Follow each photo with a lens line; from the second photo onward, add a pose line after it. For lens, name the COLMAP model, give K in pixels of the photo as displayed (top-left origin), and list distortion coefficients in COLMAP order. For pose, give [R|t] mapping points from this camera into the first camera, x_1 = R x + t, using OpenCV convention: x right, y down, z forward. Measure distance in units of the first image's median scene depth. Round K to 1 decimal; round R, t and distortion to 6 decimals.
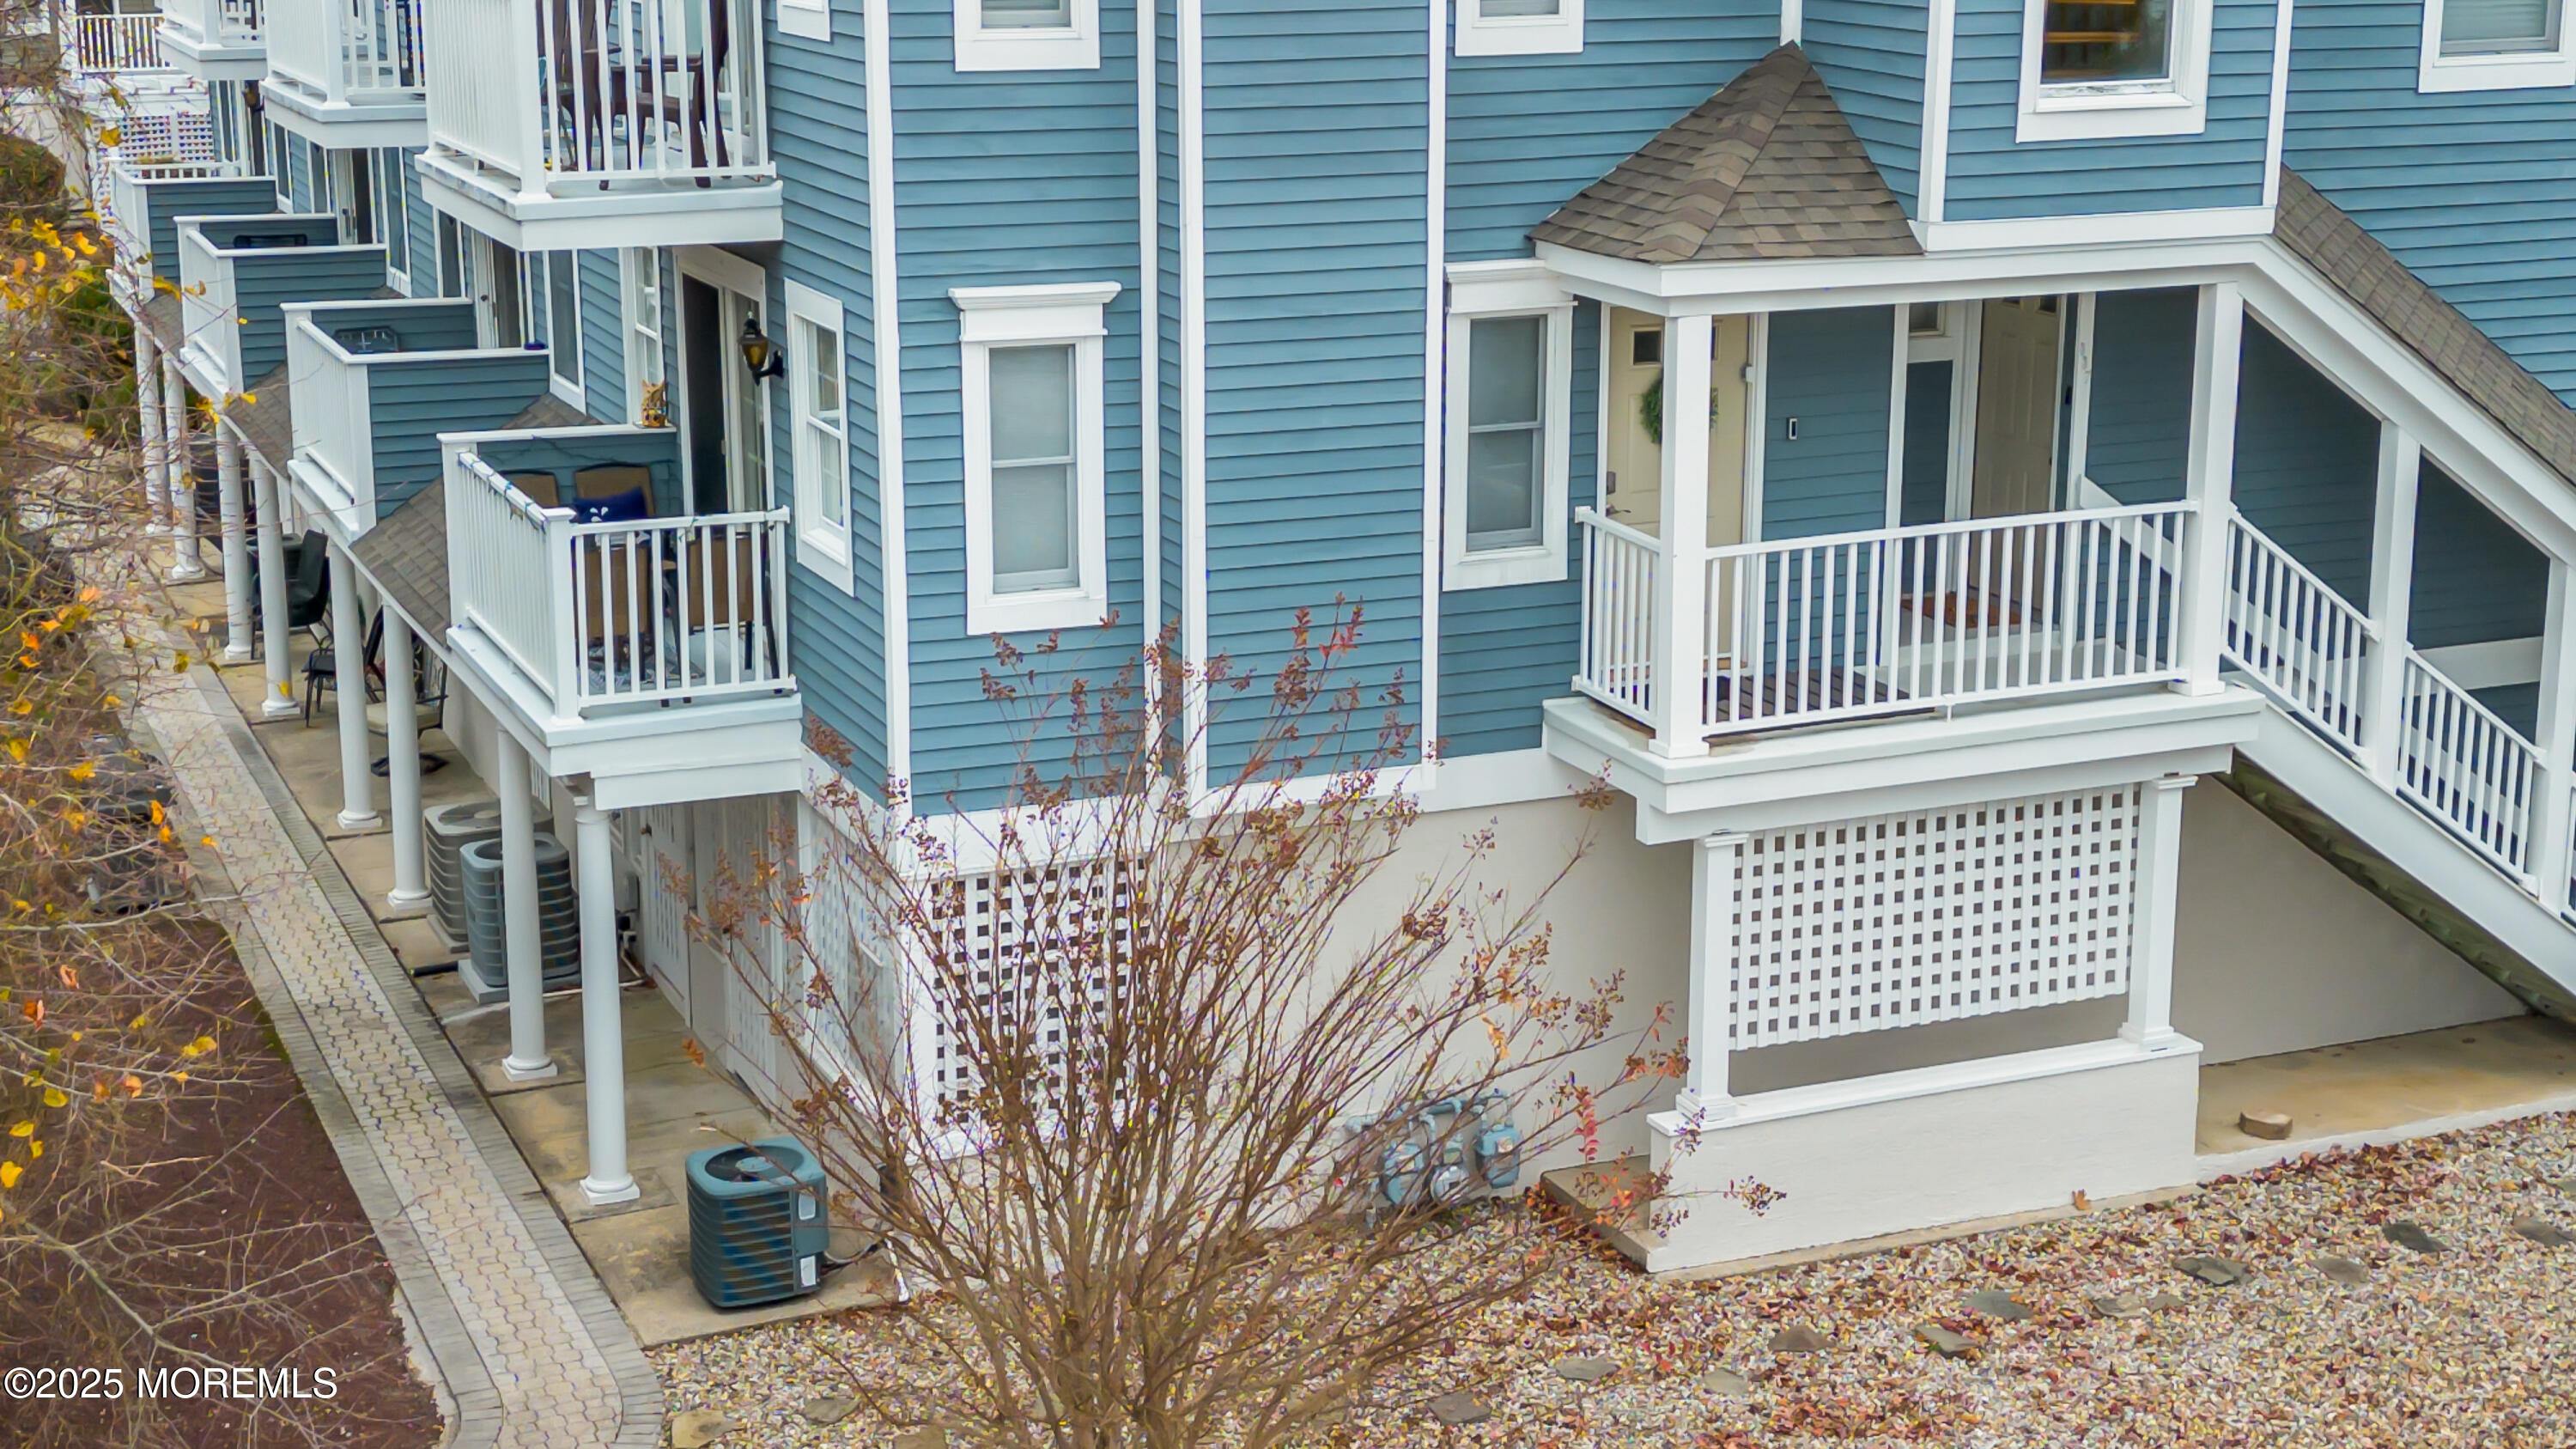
lens RADIAL K [[3583.1, 0, 1288.0], [0, 3583.1, 724.5], [0, 0, 1]] dist [0.259025, -1.059949]
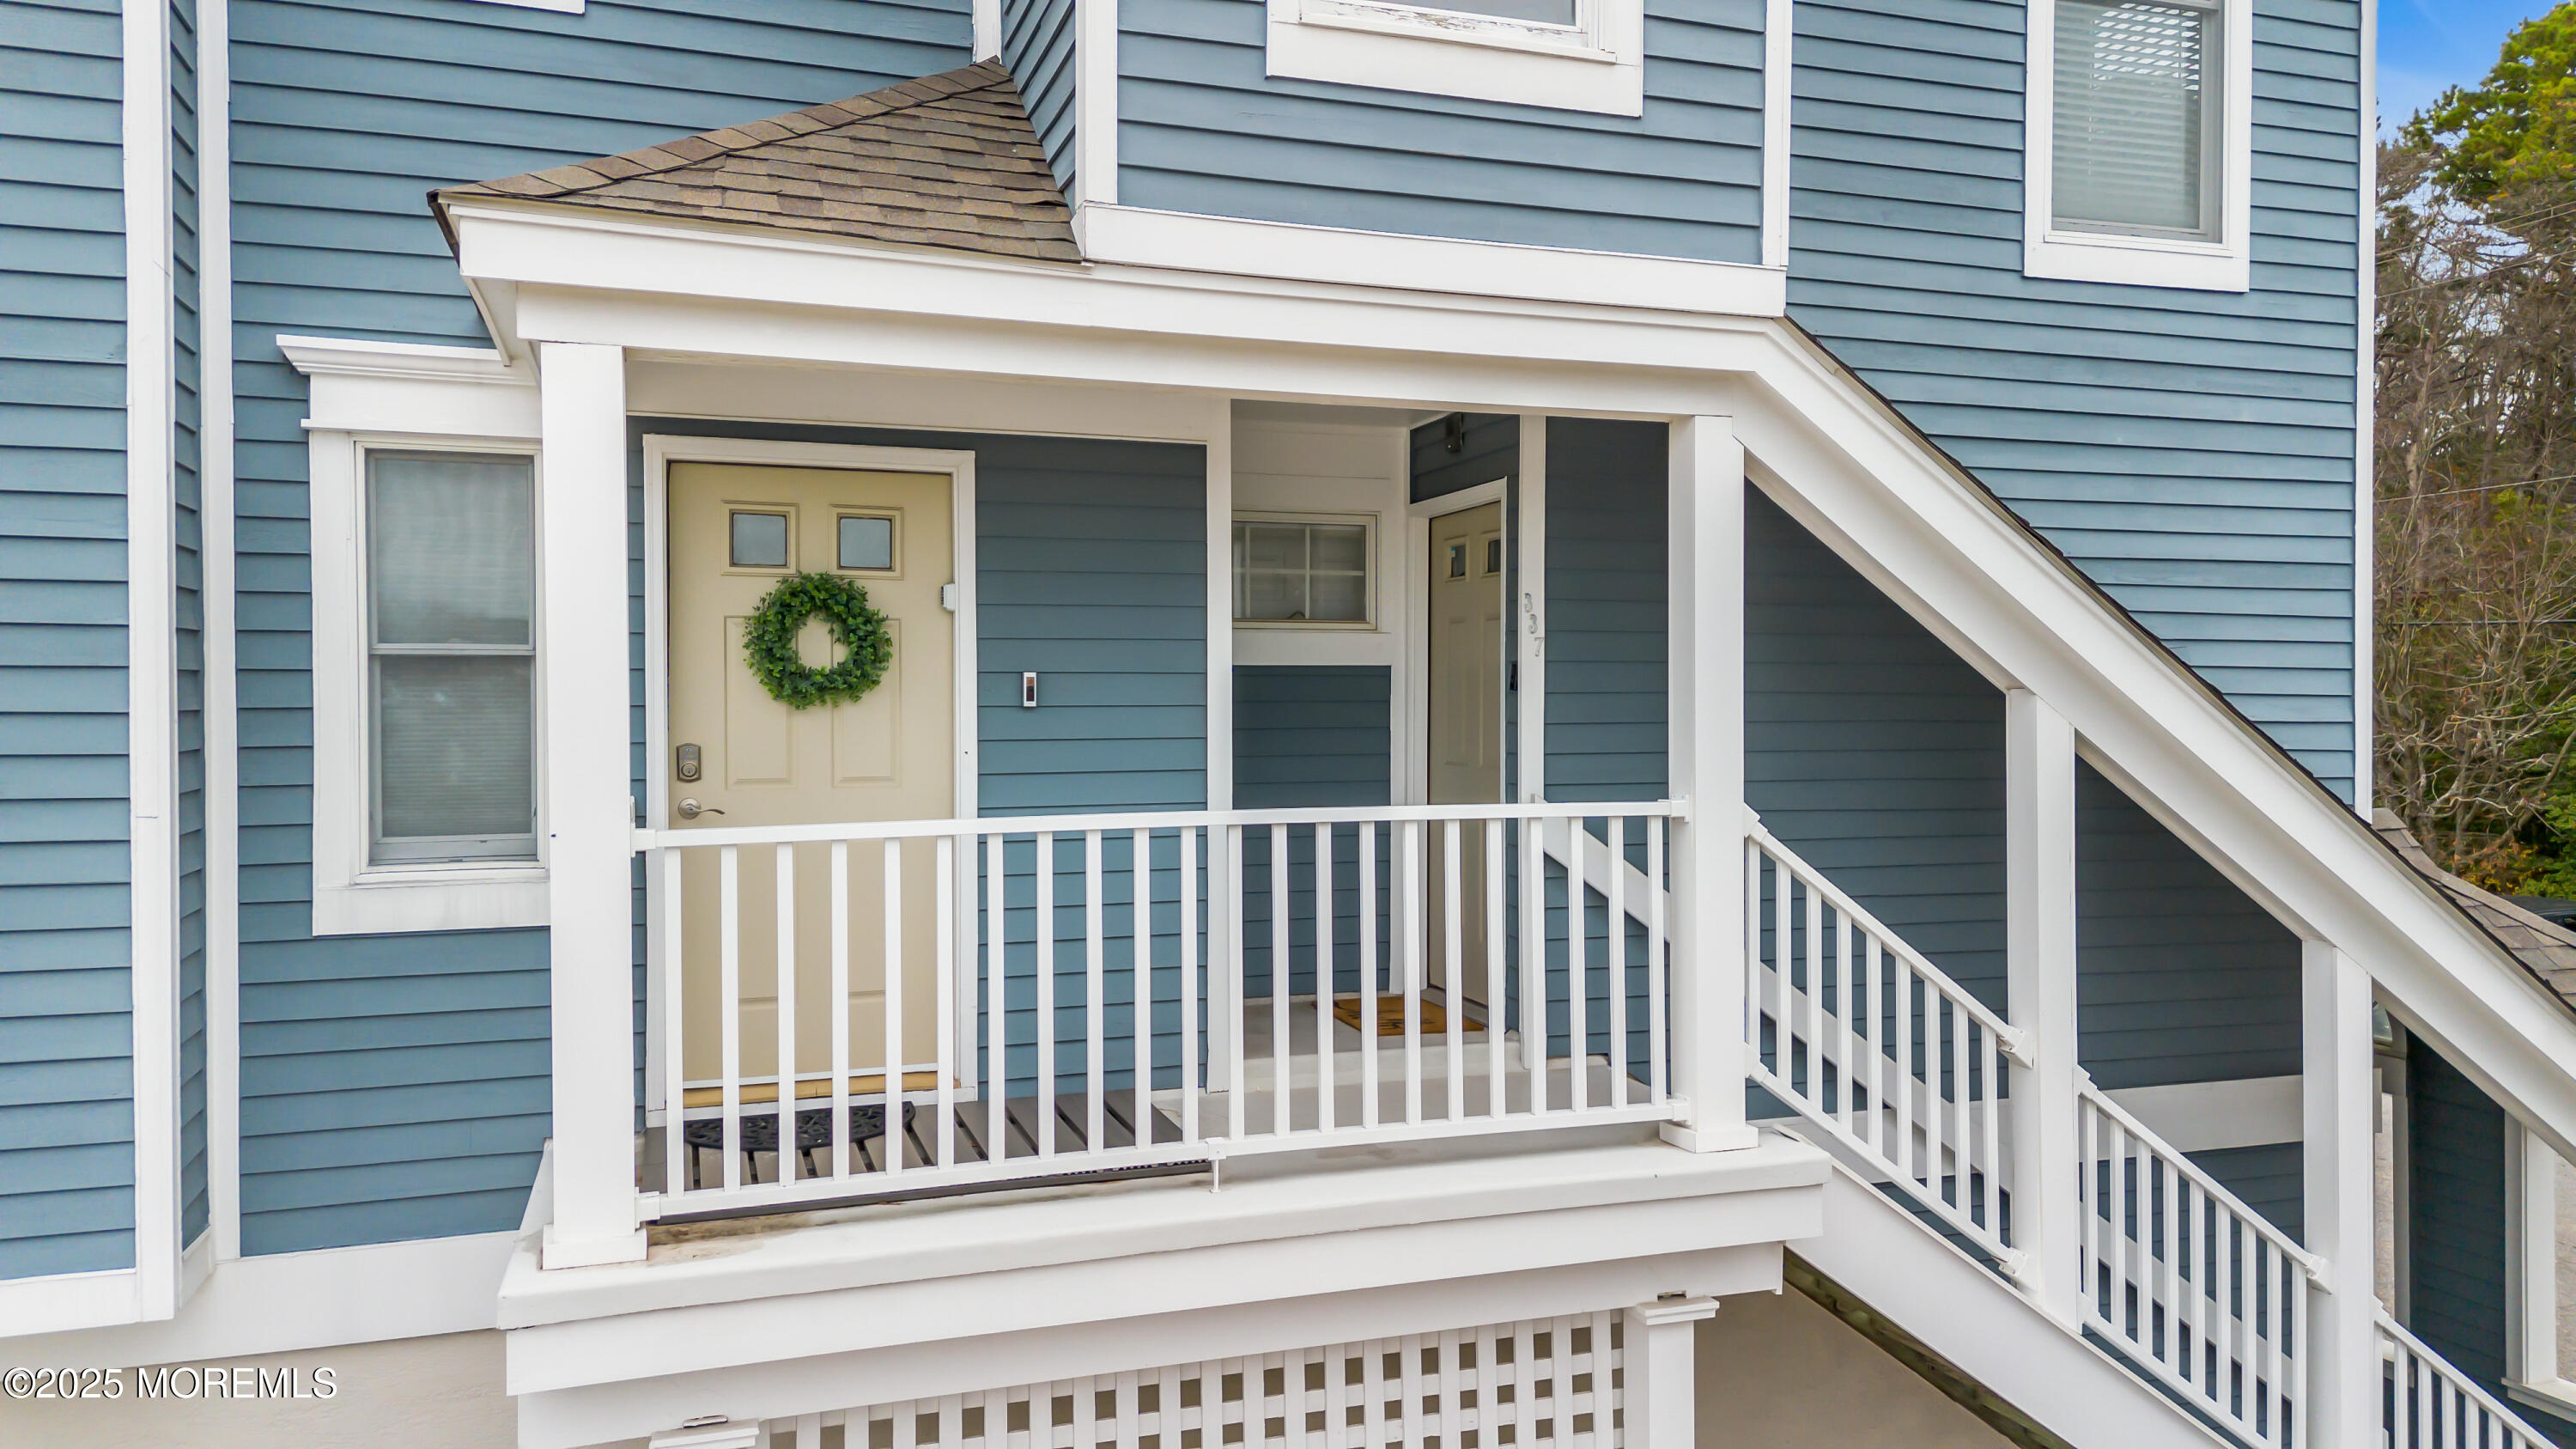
lens RADIAL K [[1813.3, 0, 1288.0], [0, 1813.3, 724.5], [0, 0, 1]] dist [0.071313, -0.065805]
pose [[0.997043, -0.000018, -0.076842, 0.206315], [-0.017834, 0.972640, -0.231632, -0.005495], [0.074744, 0.232318, 0.969764, 0.701118]]
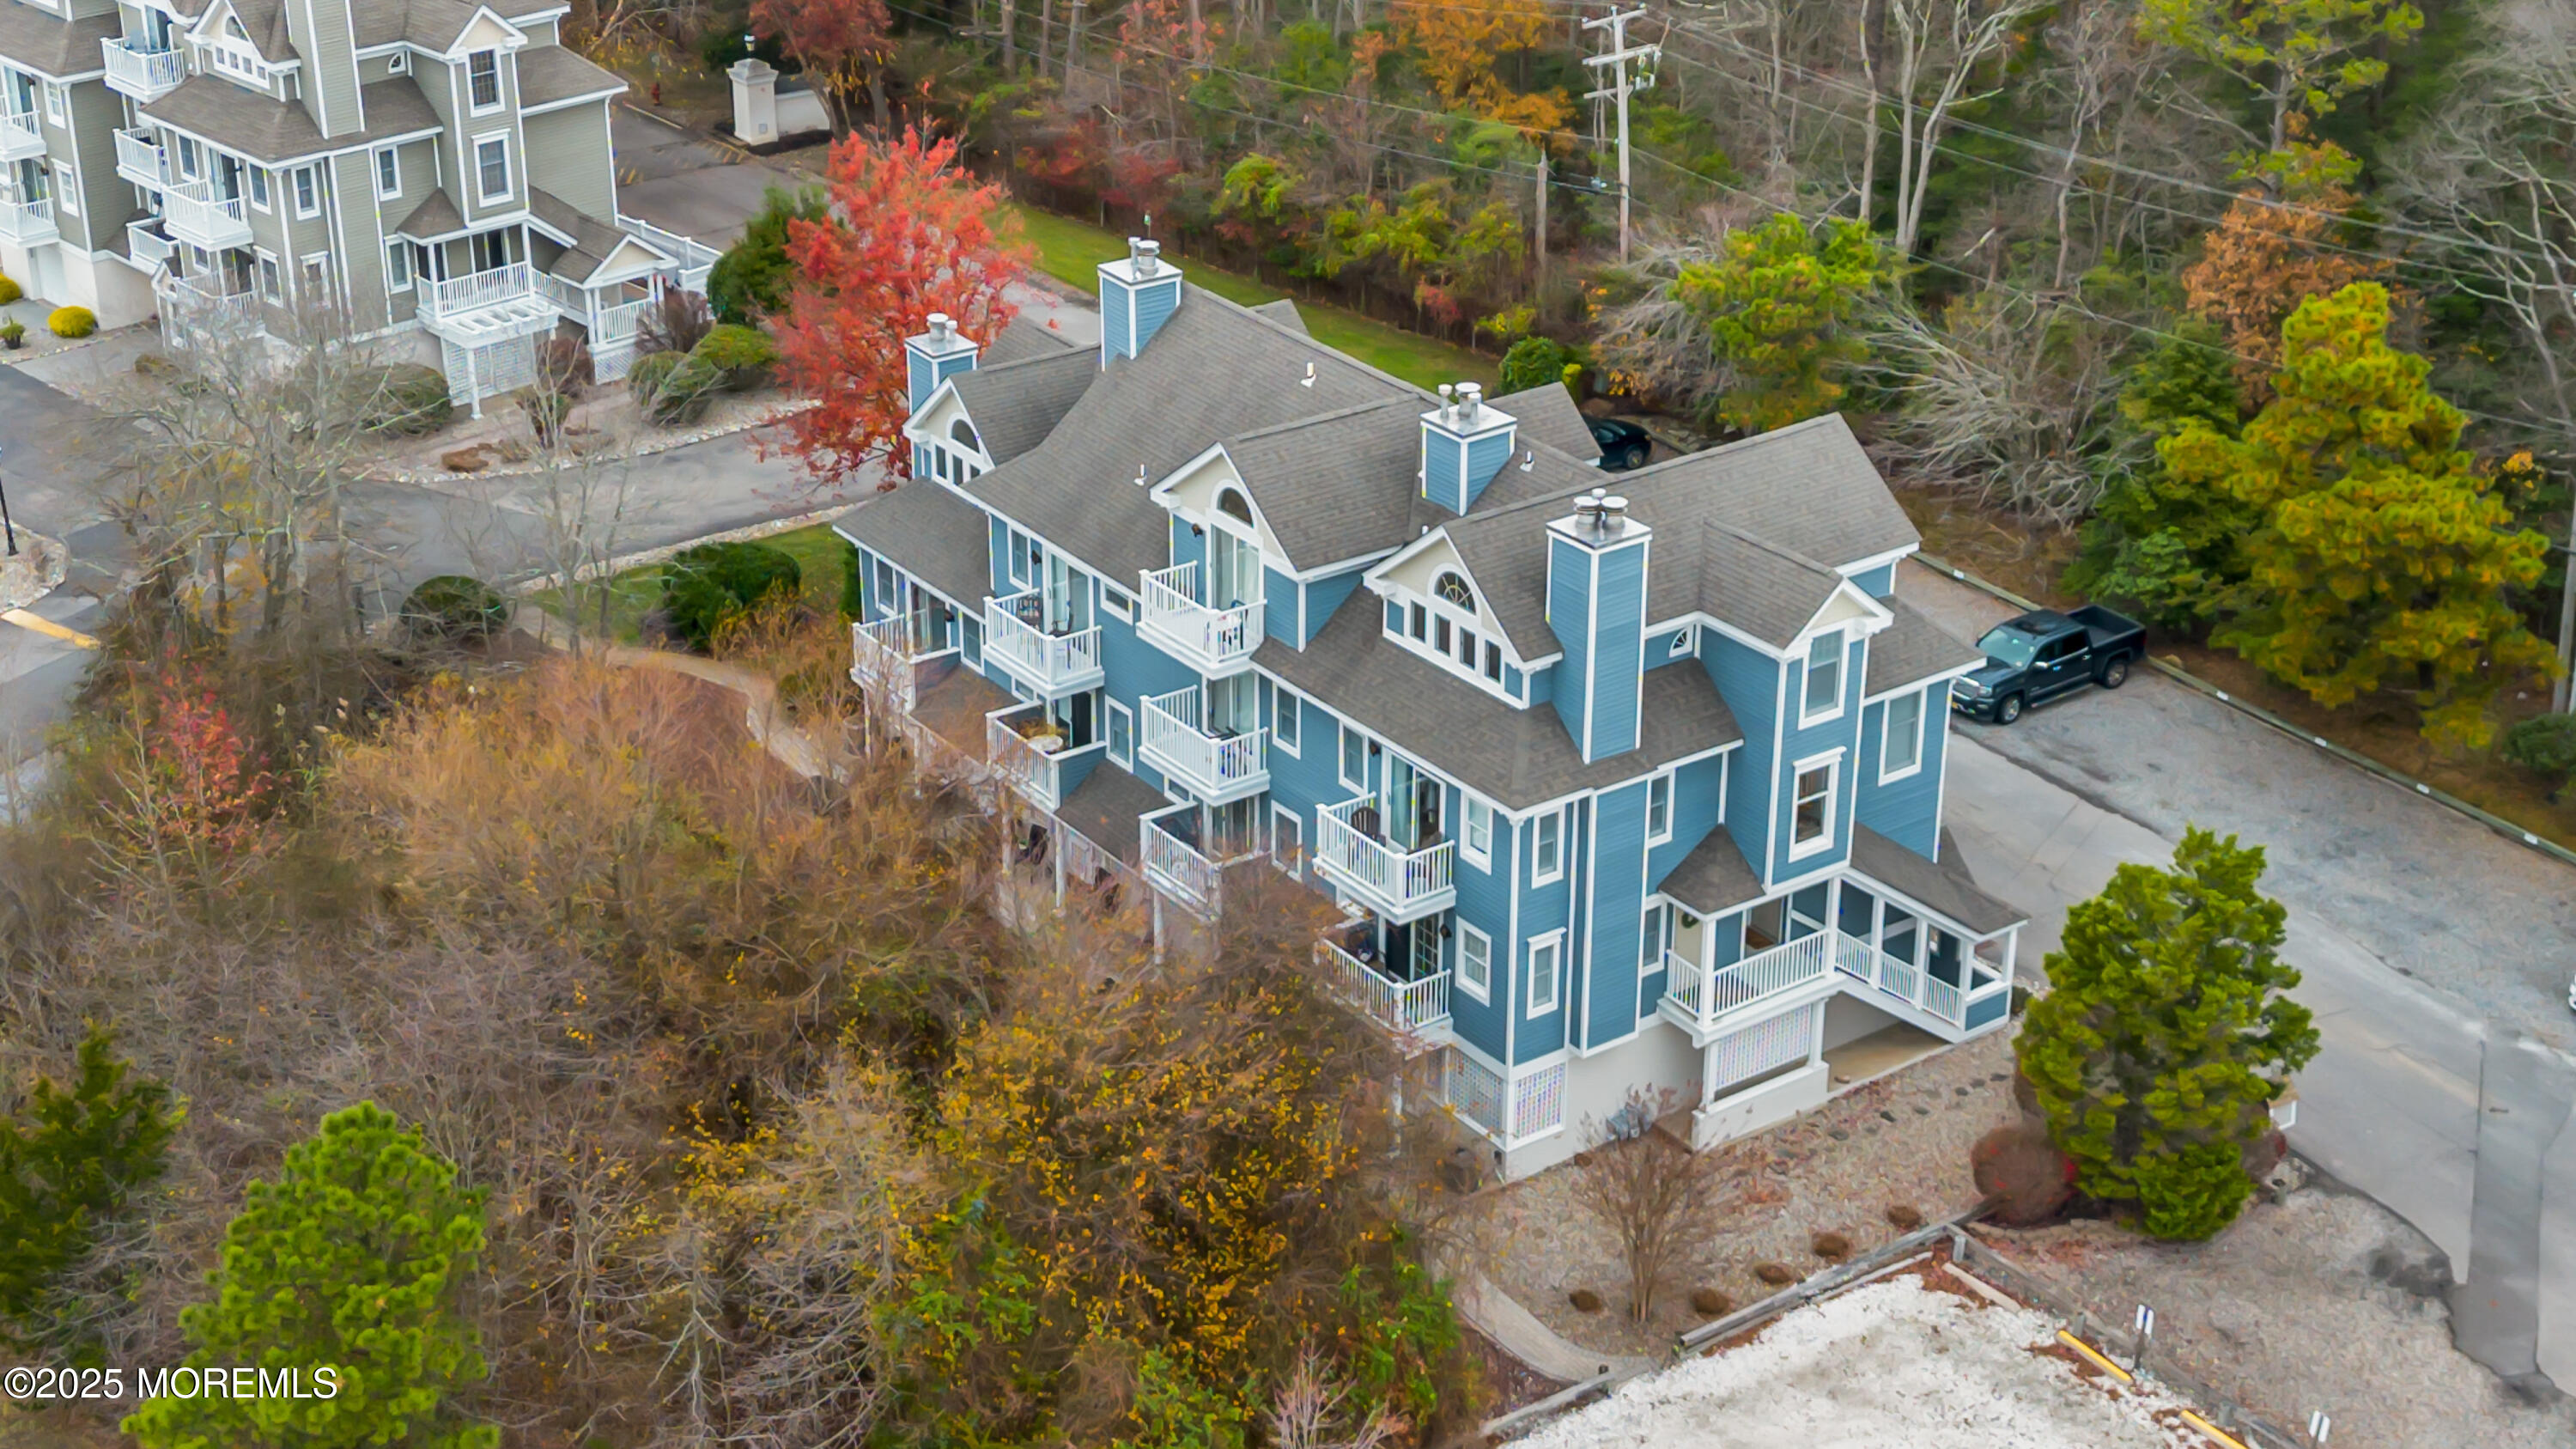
lens RADIAL K [[3583.1, 0, 1288.0], [0, 3583.1, 724.5], [0, 0, 1]] dist [0.259025, -1.059949]
pose [[0.973610, -0.094860, 0.207572, -0.989208], [0.048717, 0.974946, 0.217043, -1.053195], [-0.222960, -0.201203, 0.953838, -2.241976]]
